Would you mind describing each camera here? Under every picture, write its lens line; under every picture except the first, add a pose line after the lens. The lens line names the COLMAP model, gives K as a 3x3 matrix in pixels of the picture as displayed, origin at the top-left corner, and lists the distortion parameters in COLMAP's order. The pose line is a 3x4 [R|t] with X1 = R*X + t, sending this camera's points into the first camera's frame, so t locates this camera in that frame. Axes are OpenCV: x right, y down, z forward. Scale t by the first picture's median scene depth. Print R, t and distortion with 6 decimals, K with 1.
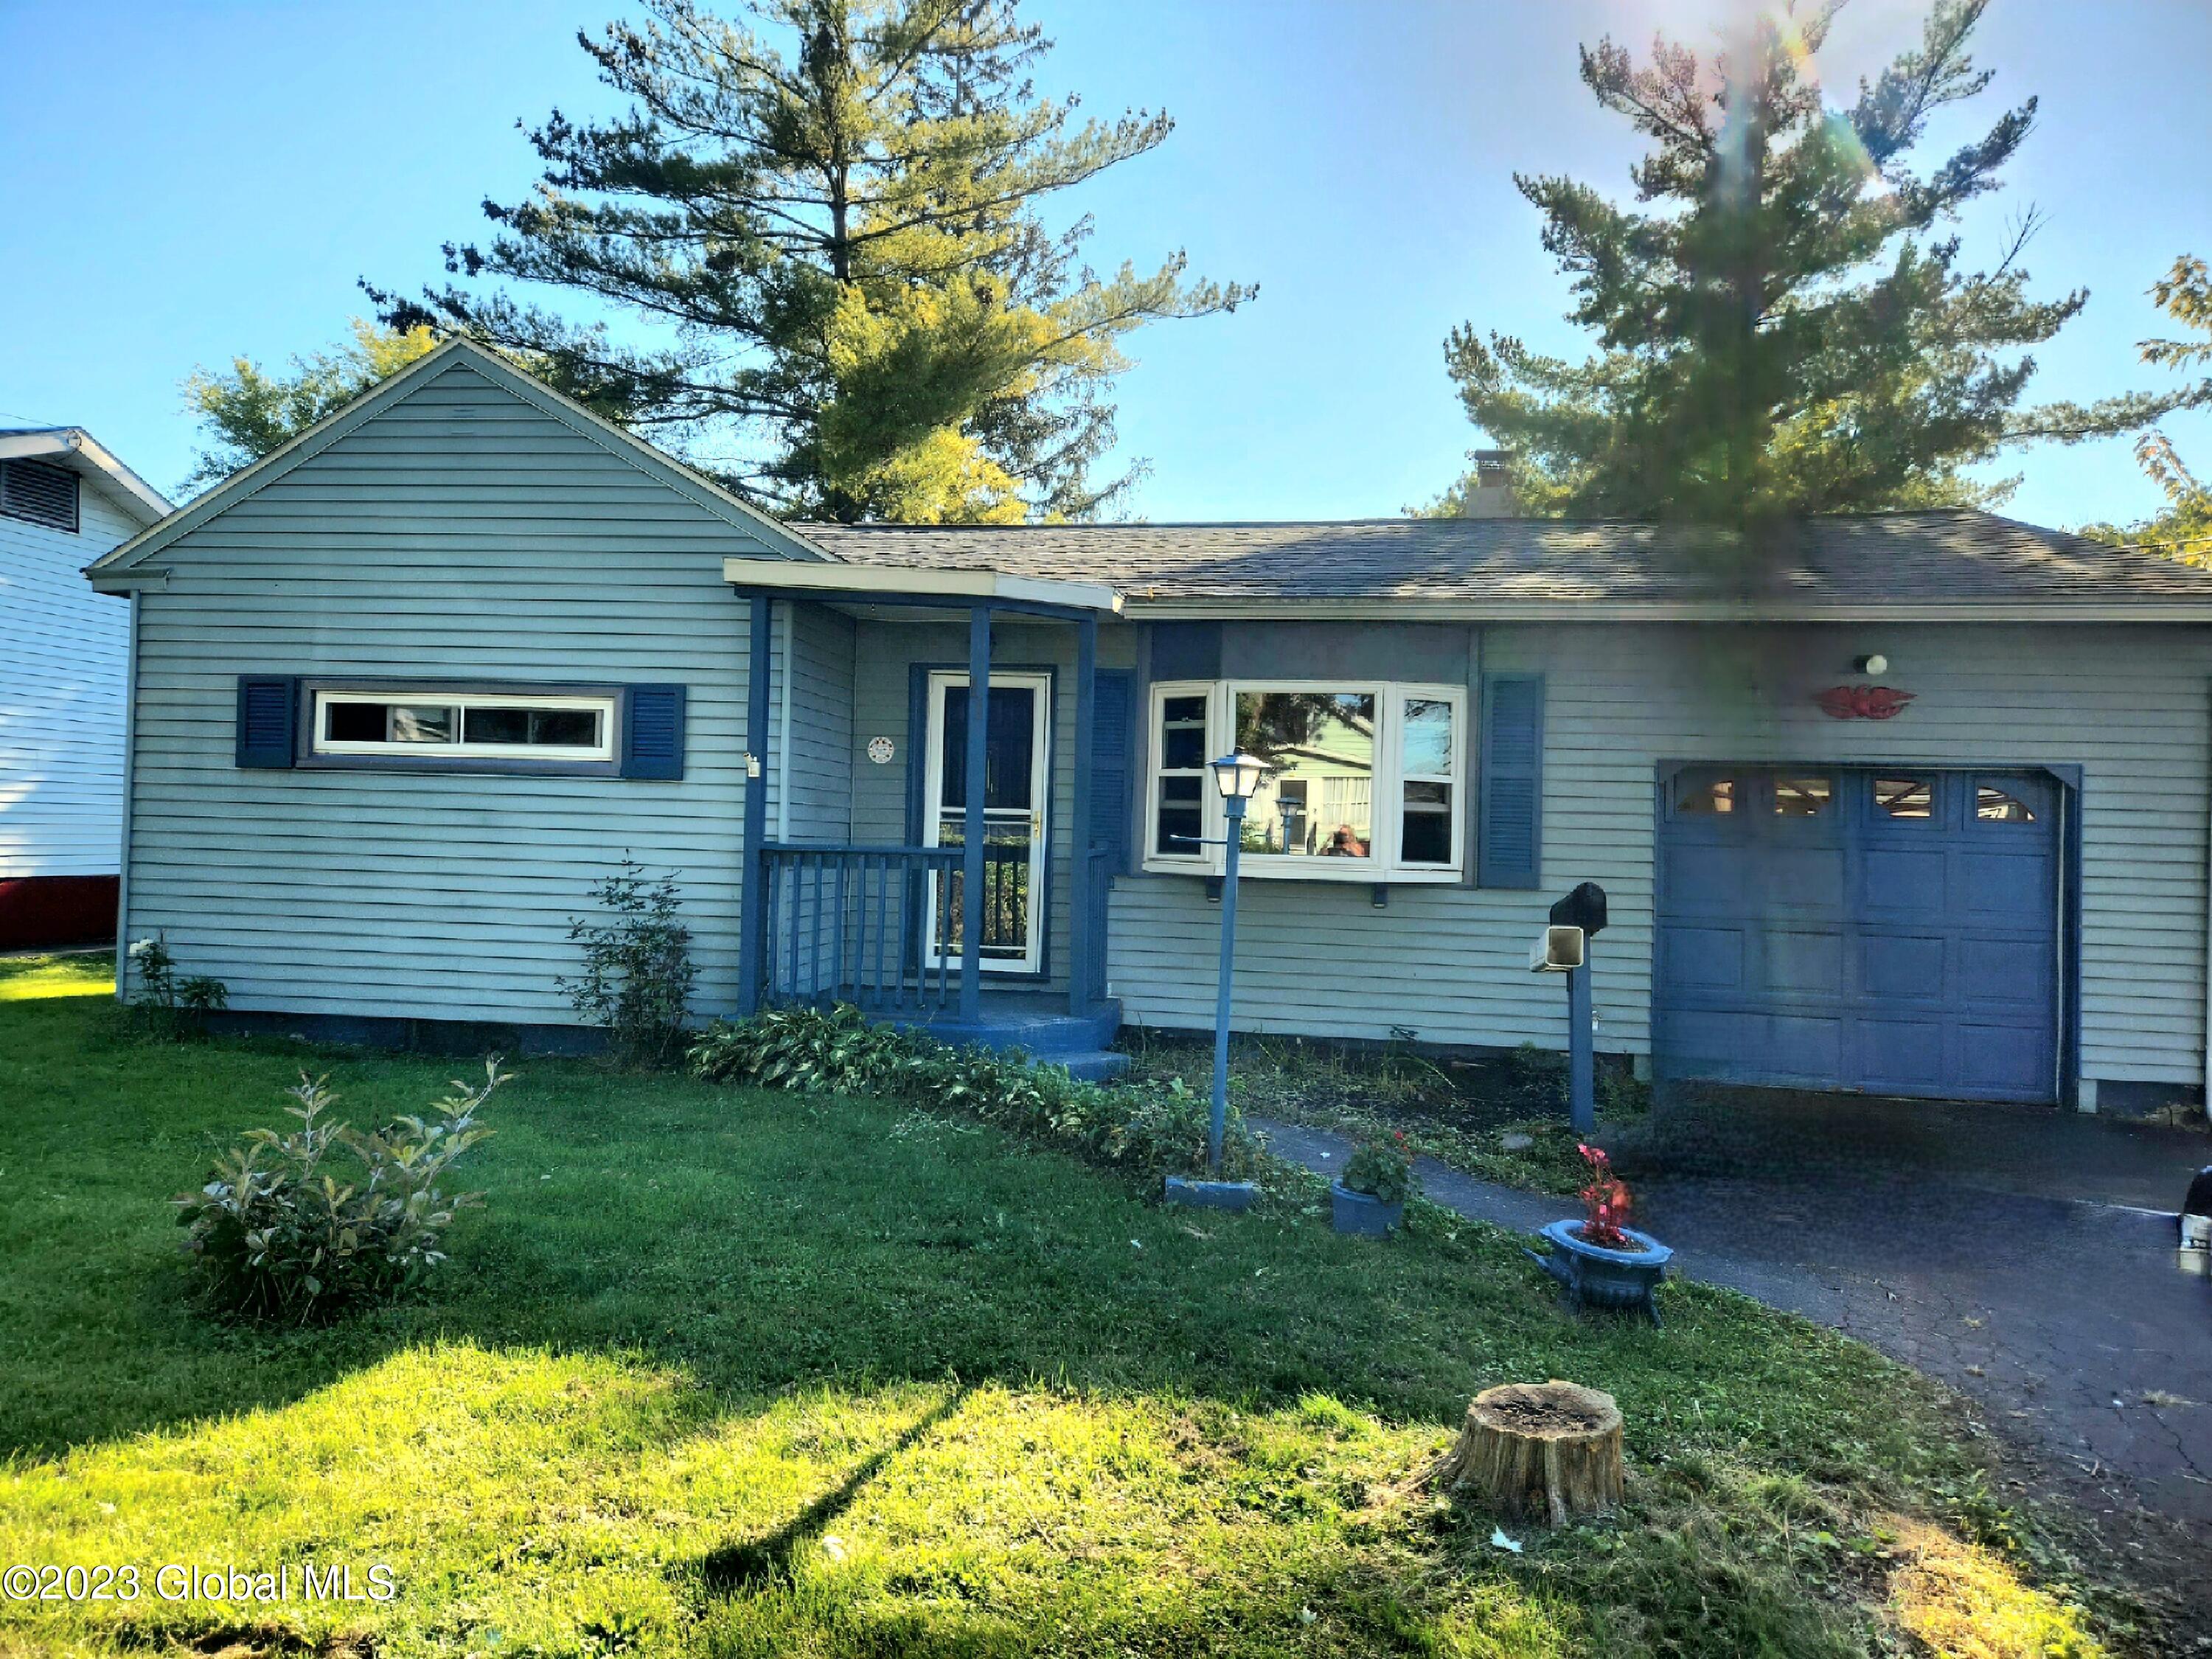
lens RADIAL K [[1459.2, 0, 1112.6], [0, 1459.2, 821.1], [0, 0, 1]] dist [0.079126, -0.069847]
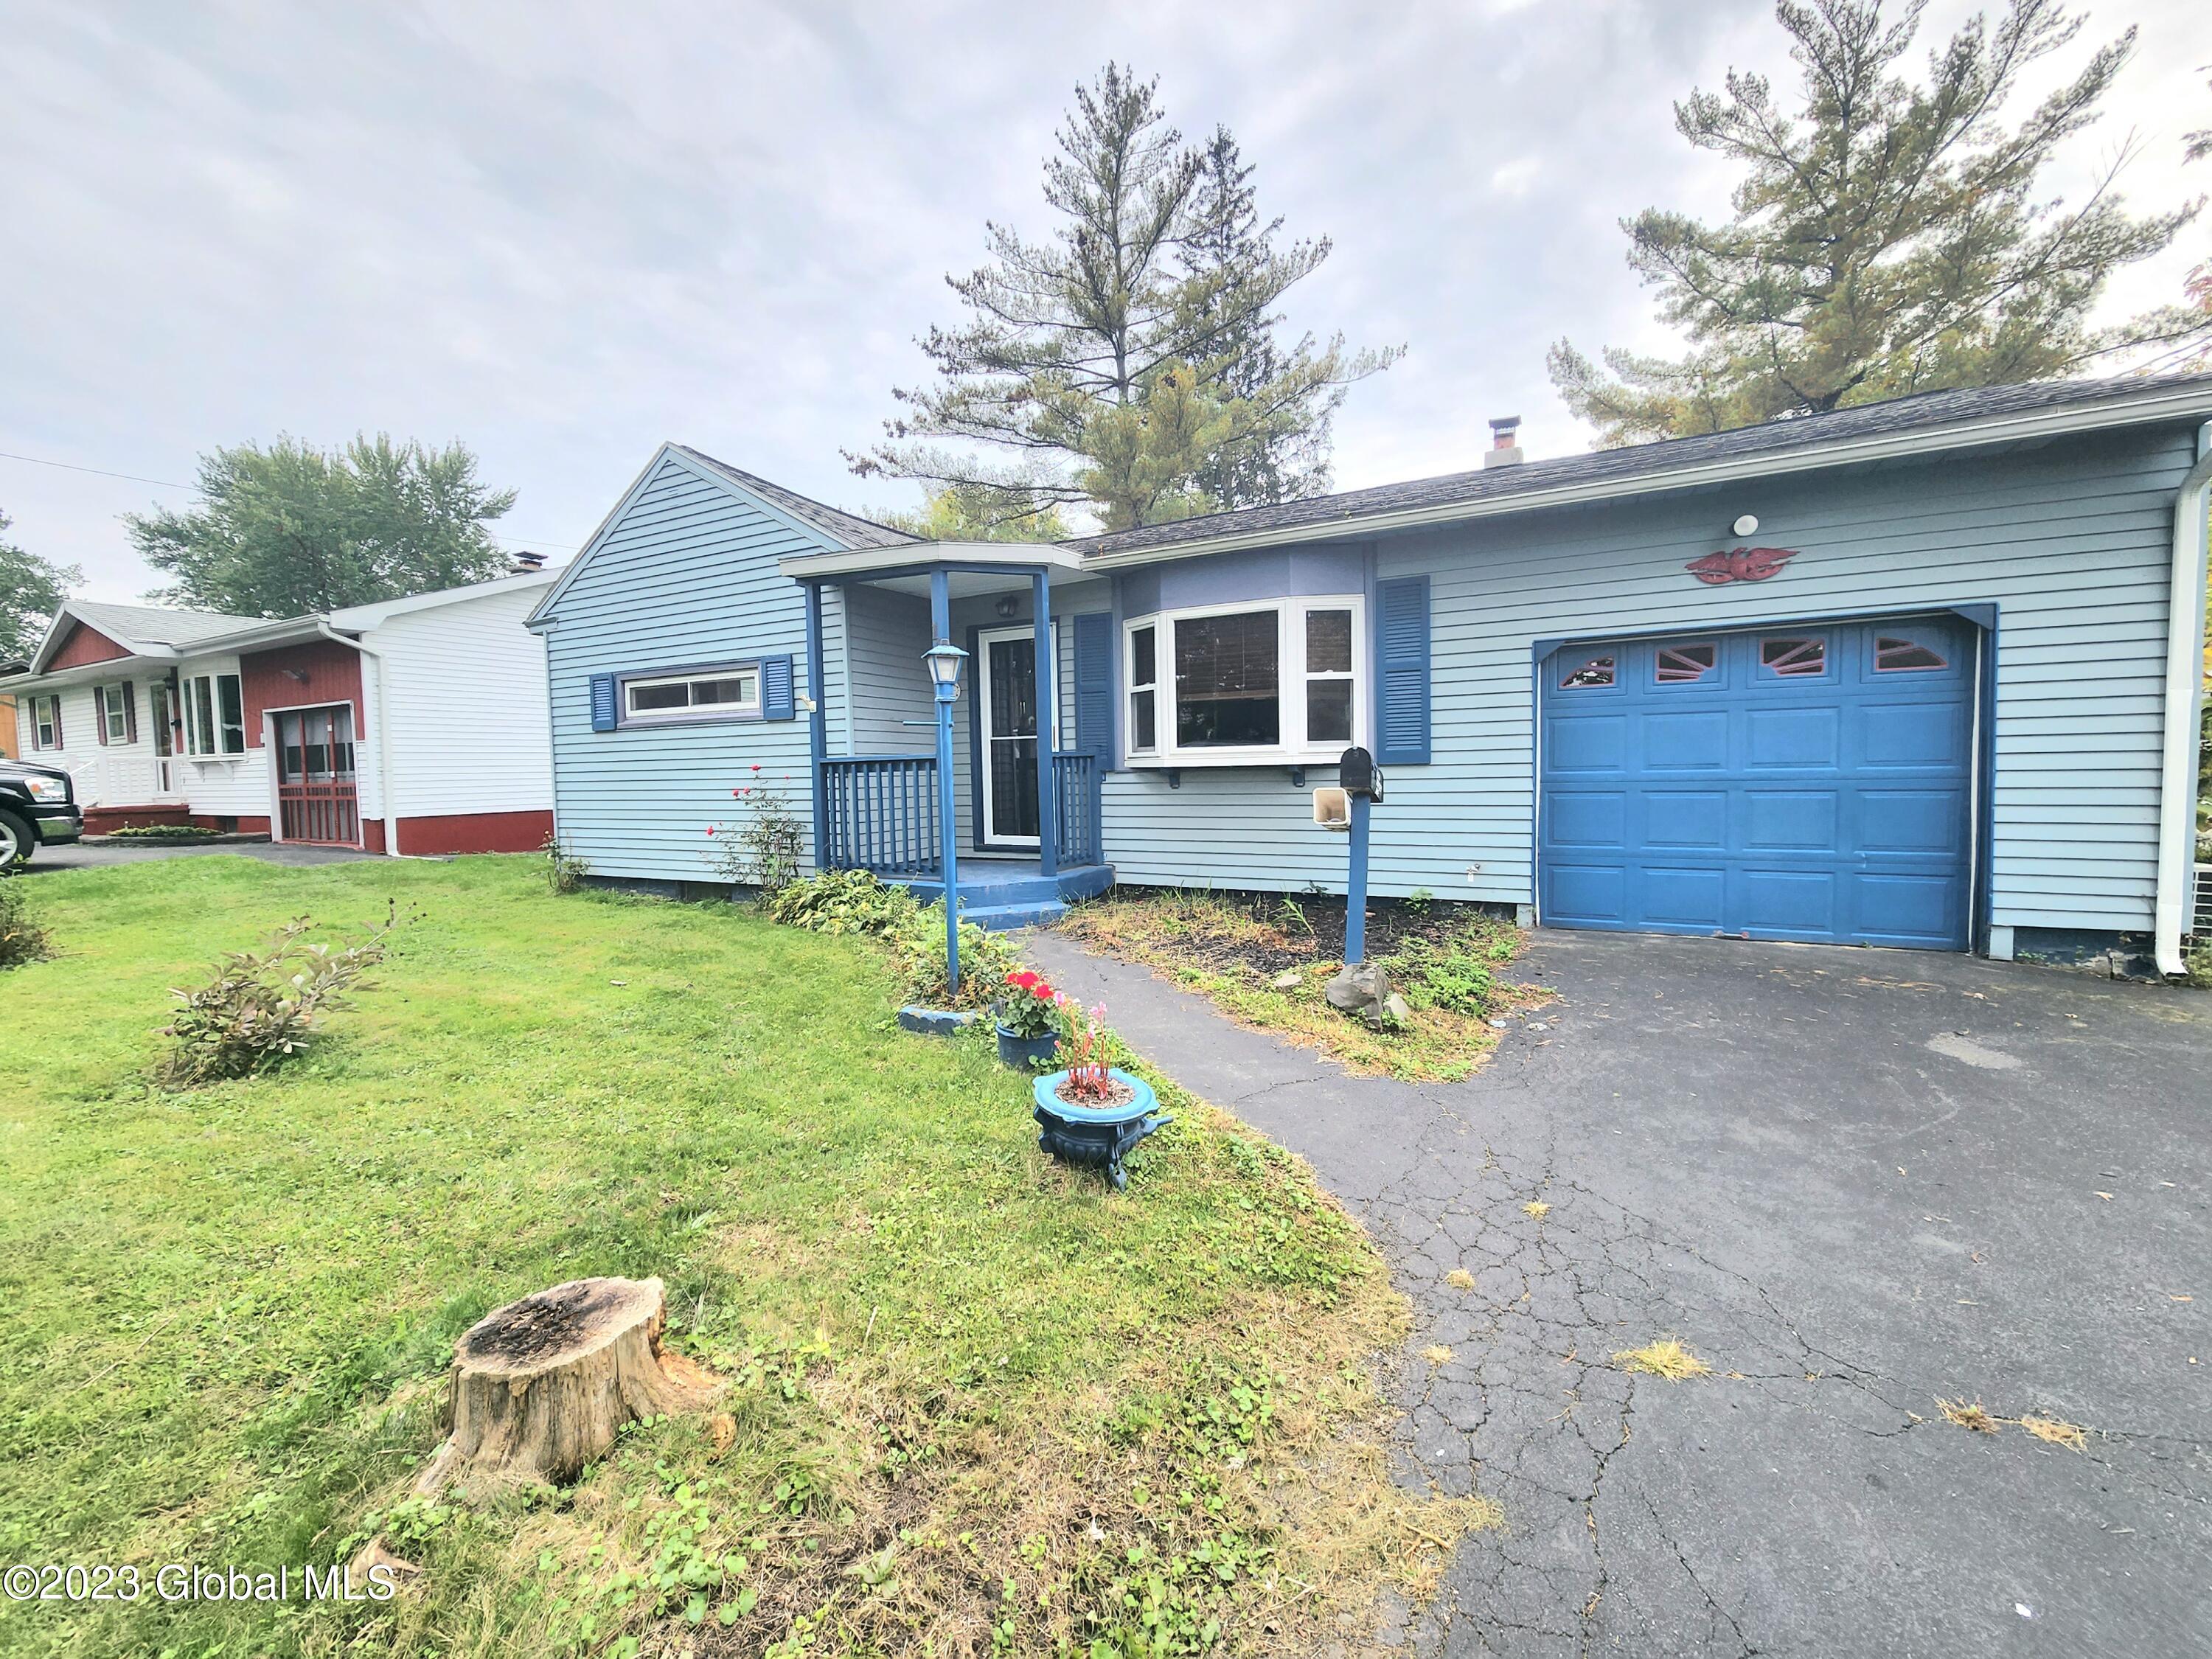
lens RADIAL K [[901.4, 0, 1107.5], [0, 901.4, 819.7], [0, 0, 1]] dist [0.001738, -0.002624]
pose [[0.940915, -0.032318, -0.337097, 0.275467], [0.054252, 0.996964, 0.055849, 0.035245], [0.334269, -0.070838, 0.939812, 0.229117]]
